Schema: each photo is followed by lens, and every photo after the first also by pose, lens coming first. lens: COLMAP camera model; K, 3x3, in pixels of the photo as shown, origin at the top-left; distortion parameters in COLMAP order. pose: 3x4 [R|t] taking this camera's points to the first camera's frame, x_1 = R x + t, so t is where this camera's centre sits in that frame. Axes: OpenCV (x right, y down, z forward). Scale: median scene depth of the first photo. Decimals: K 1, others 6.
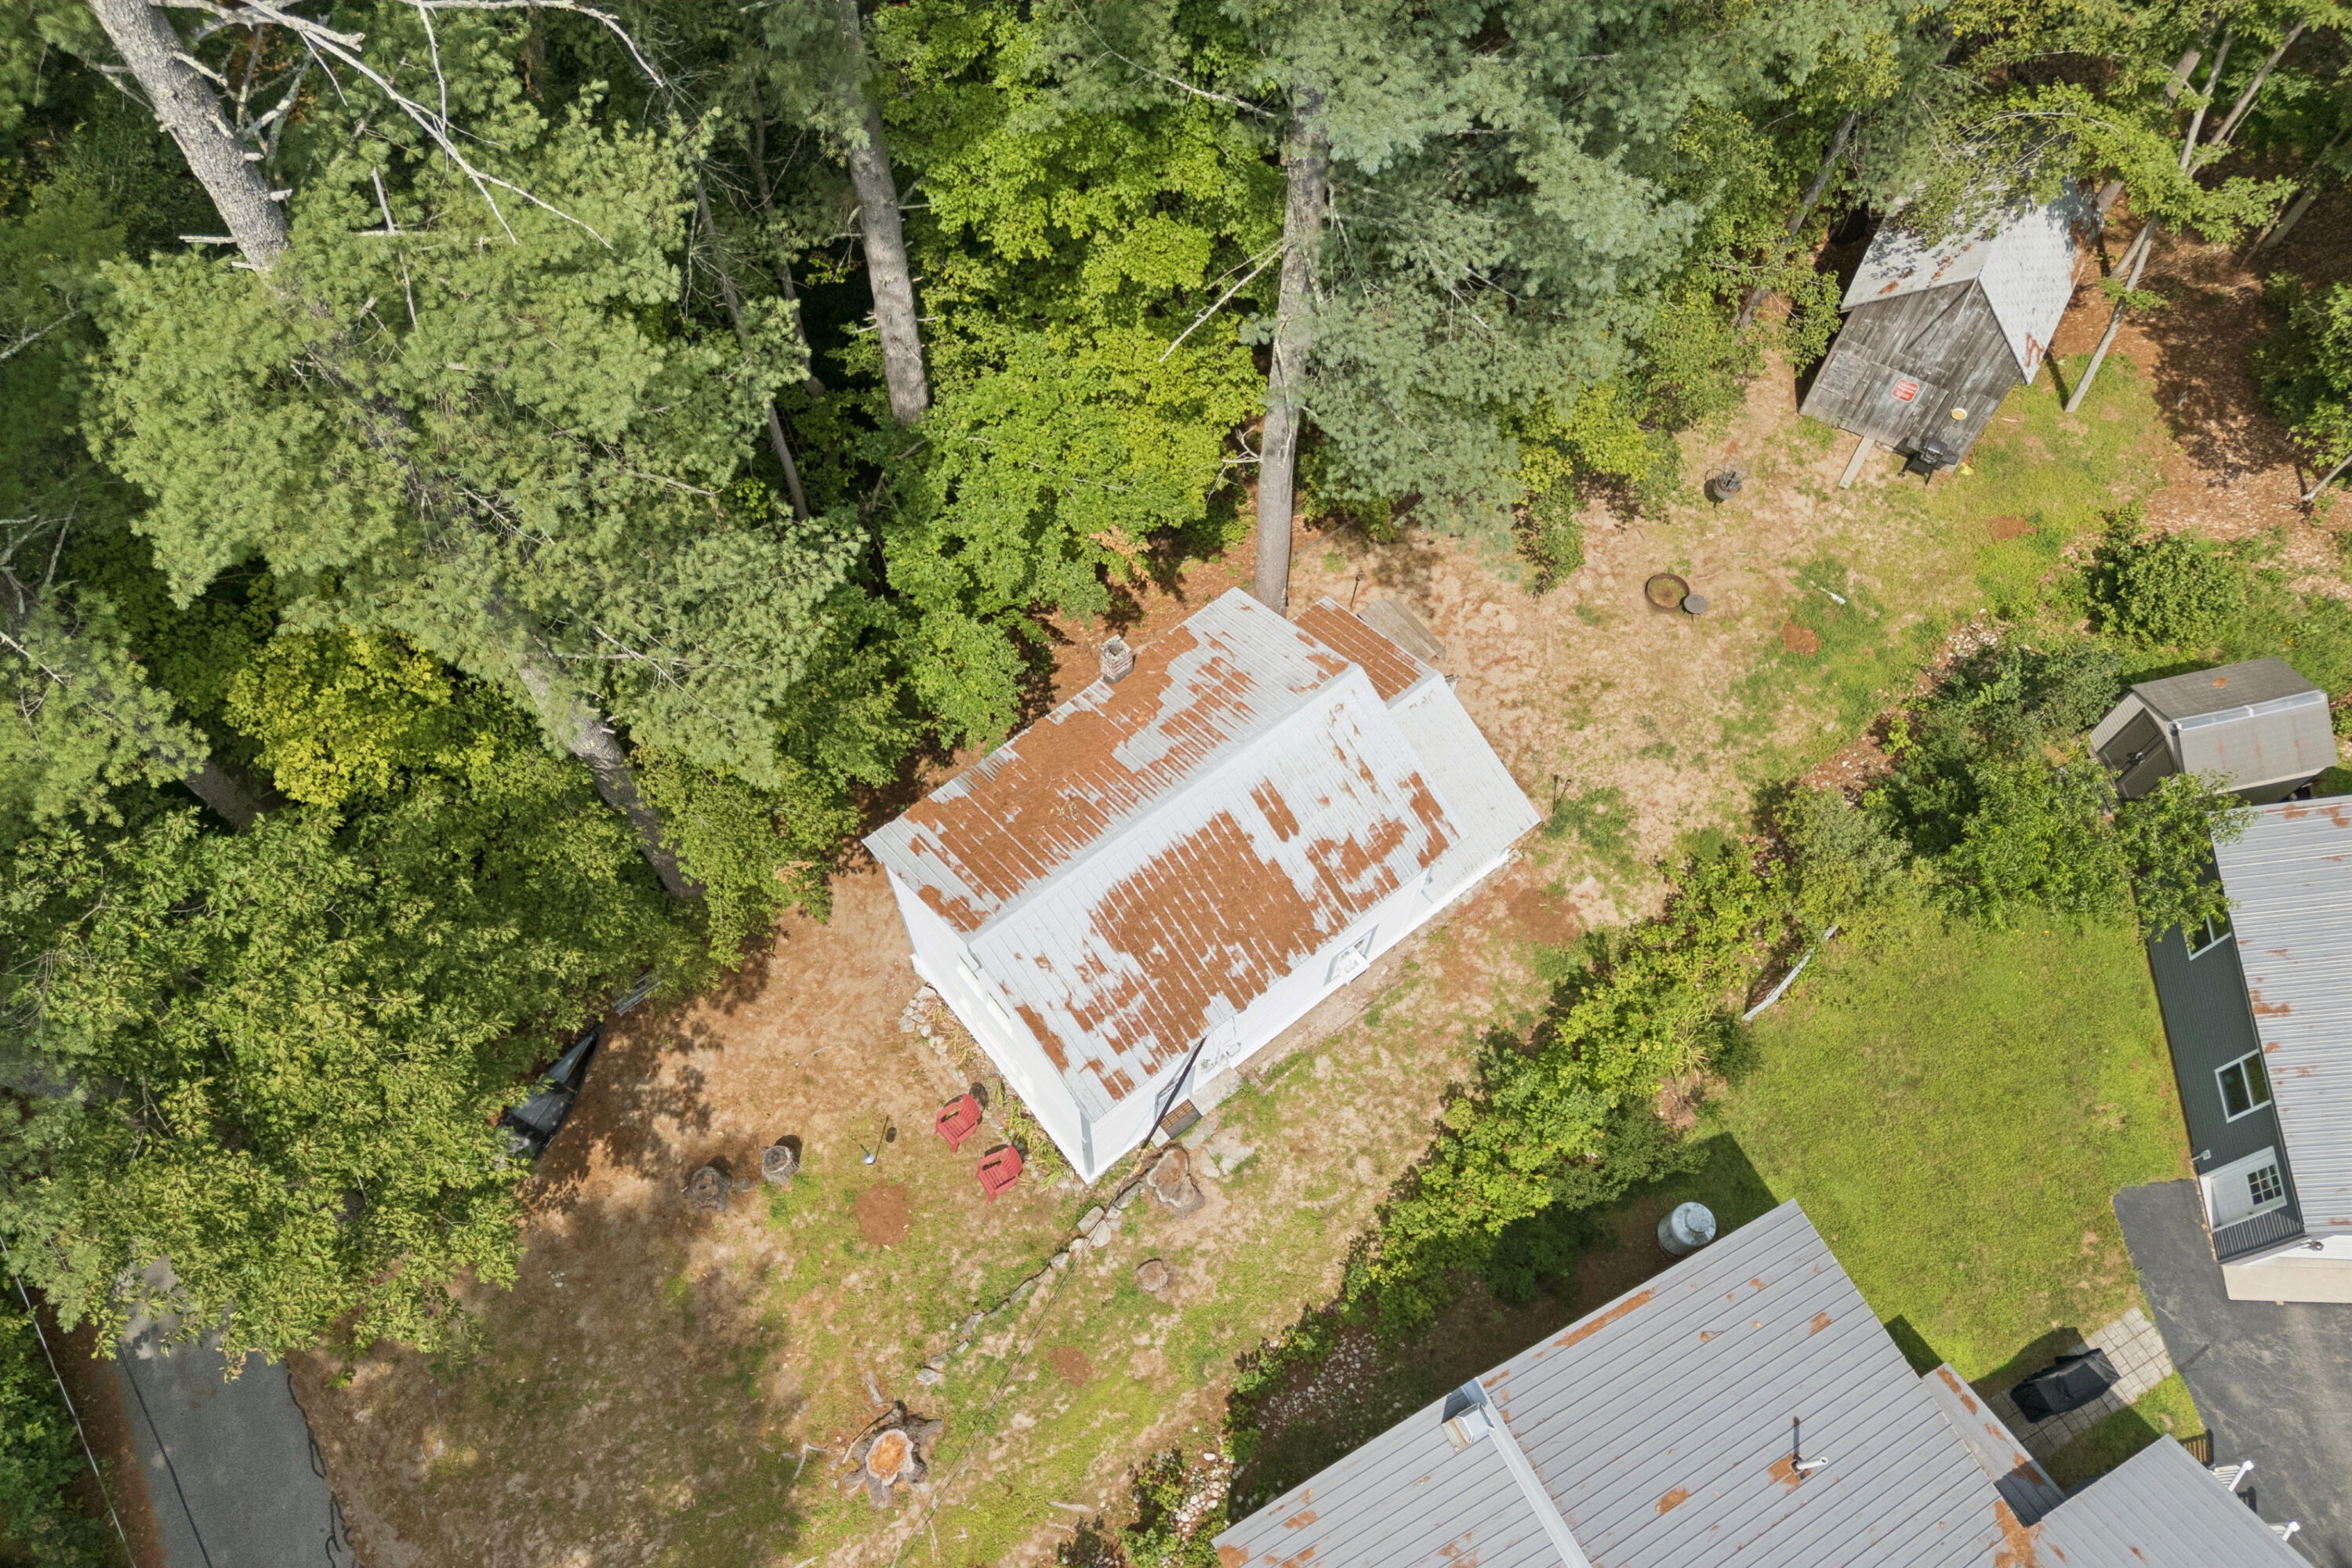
lens RADIAL K [[1918.6, 0, 1184.6], [0, 1918.6, 788.1], [0, 0, 1]] dist [0.008988, 0.000628]
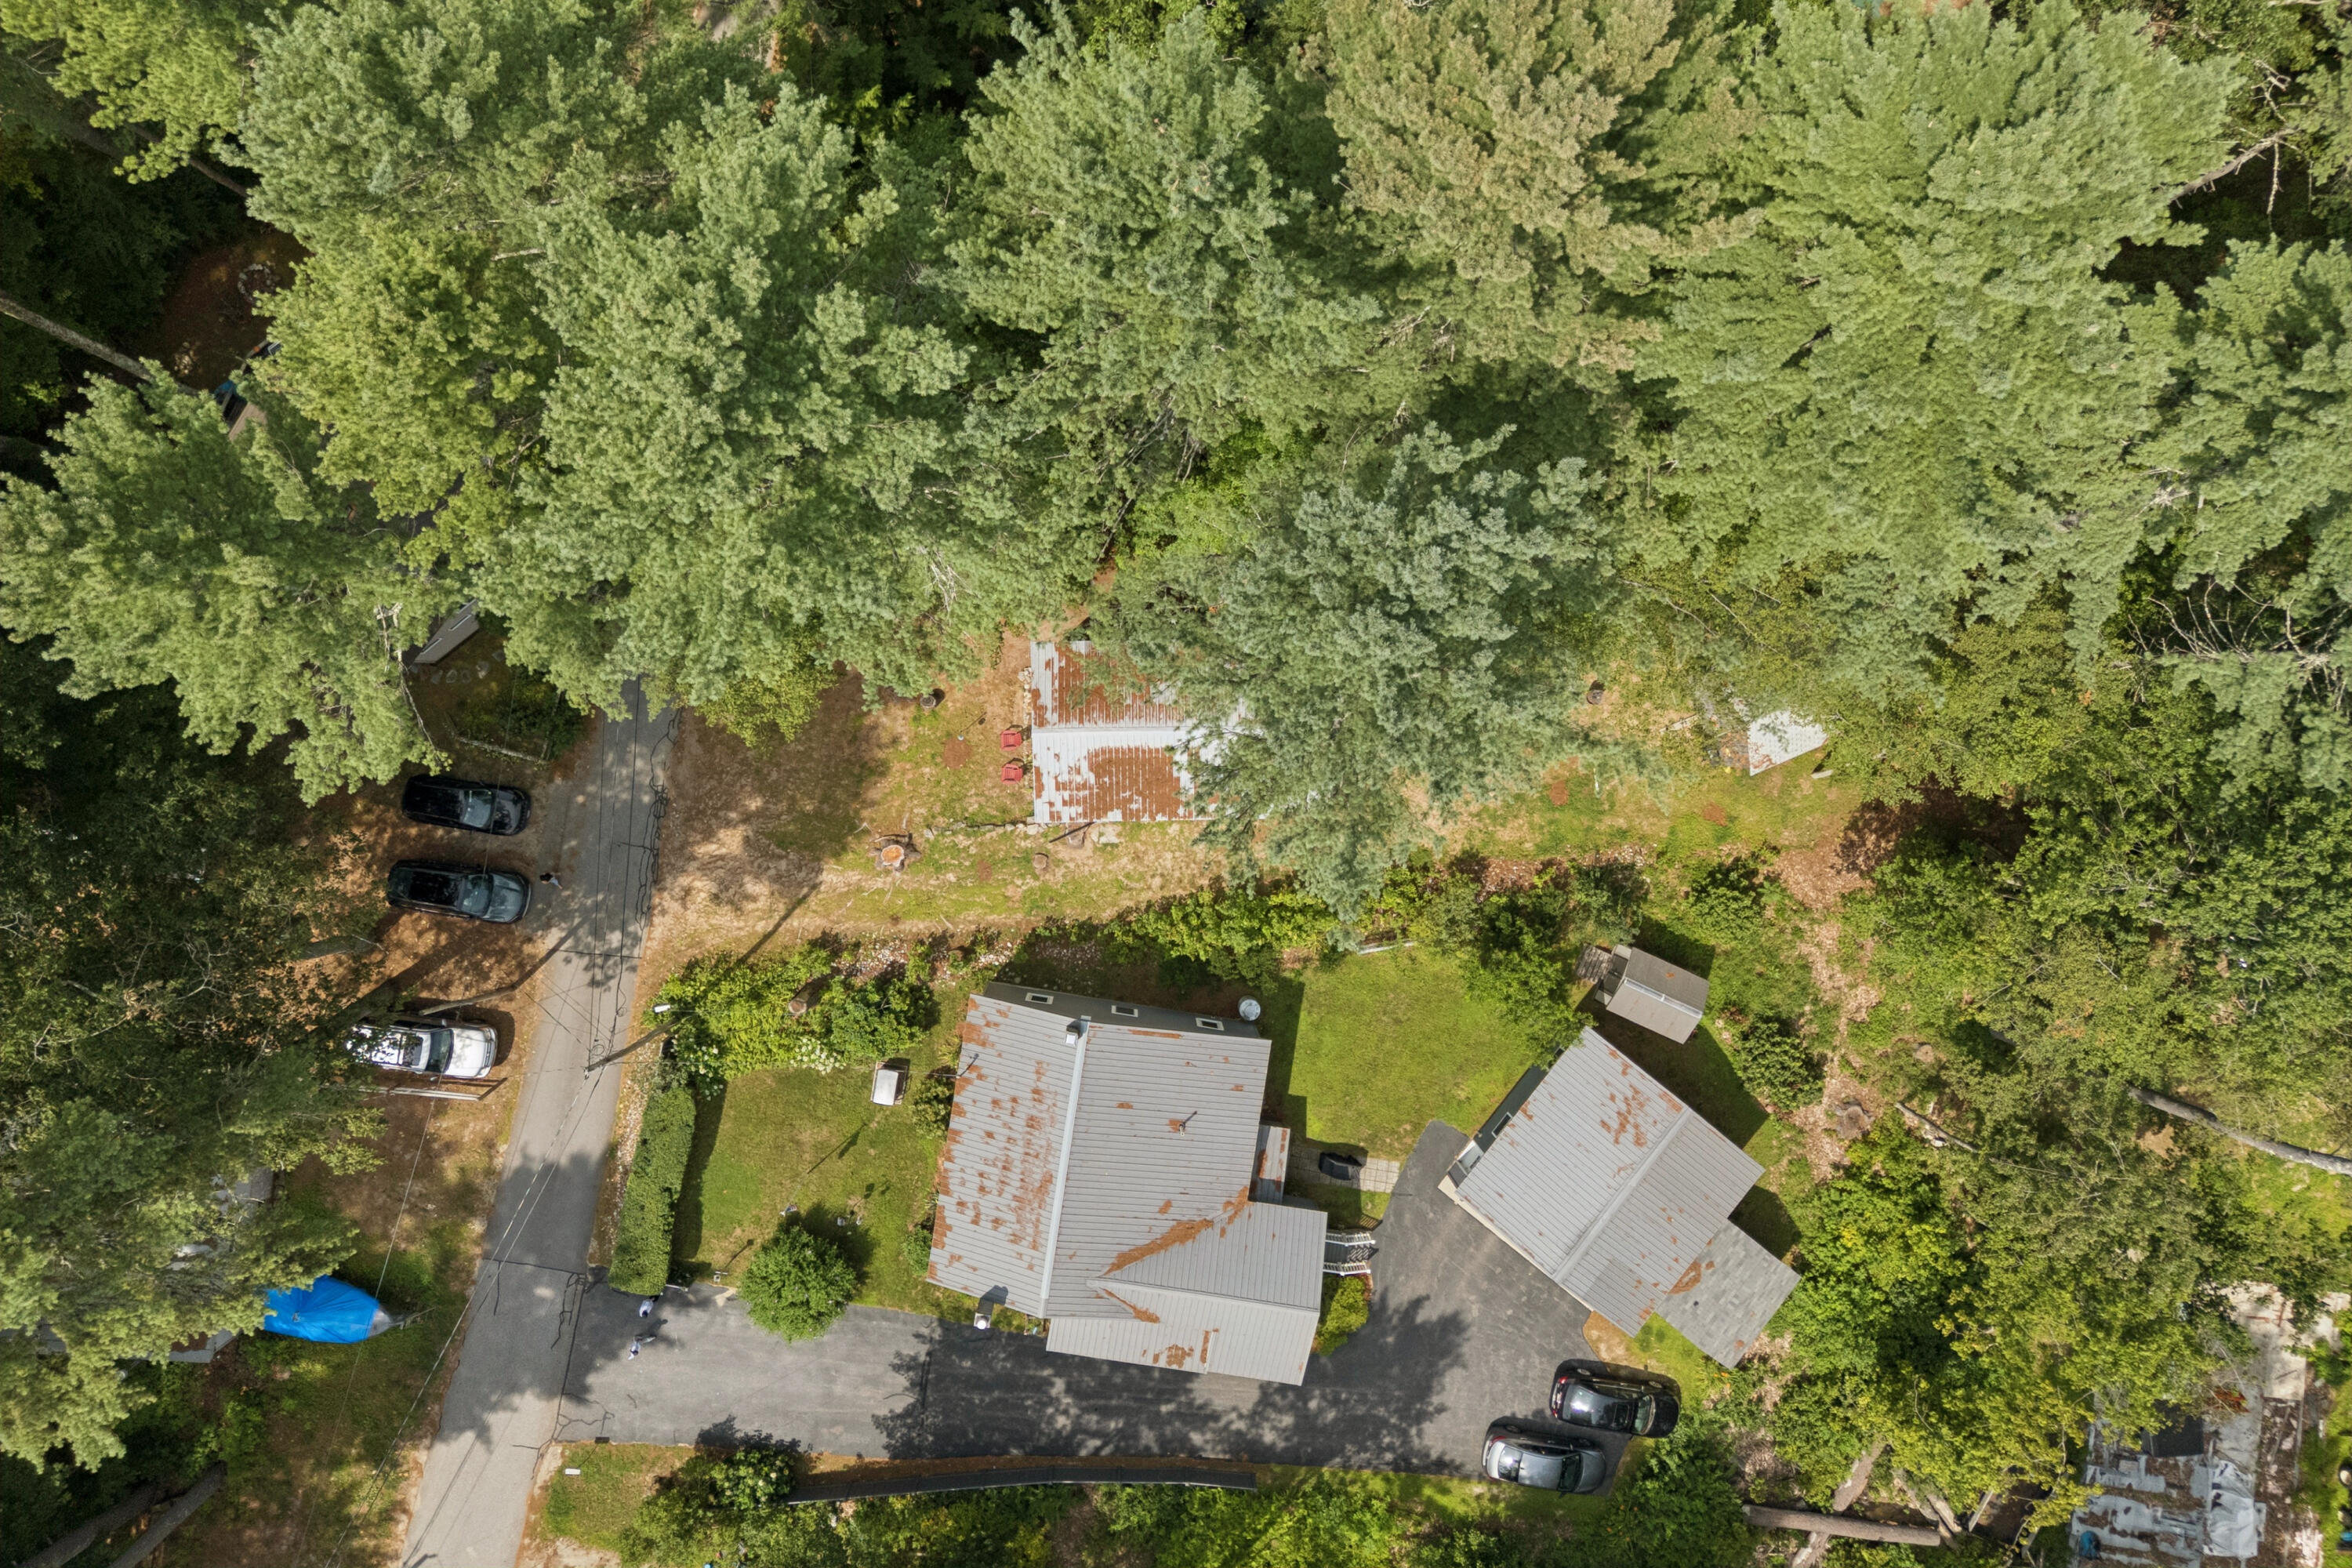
lens RADIAL K [[1918.6, 0, 1174.1], [0, 1918.6, 780.0], [0, 0, 1]] dist [0.008988, 0.000628]
pose [[0.788752, 0.614353, 0.021004, 0.000102], [-0.560673, 0.704984, 0.434330, -0.822612], [0.252025, -0.354355, 0.900509, -0.831104]]
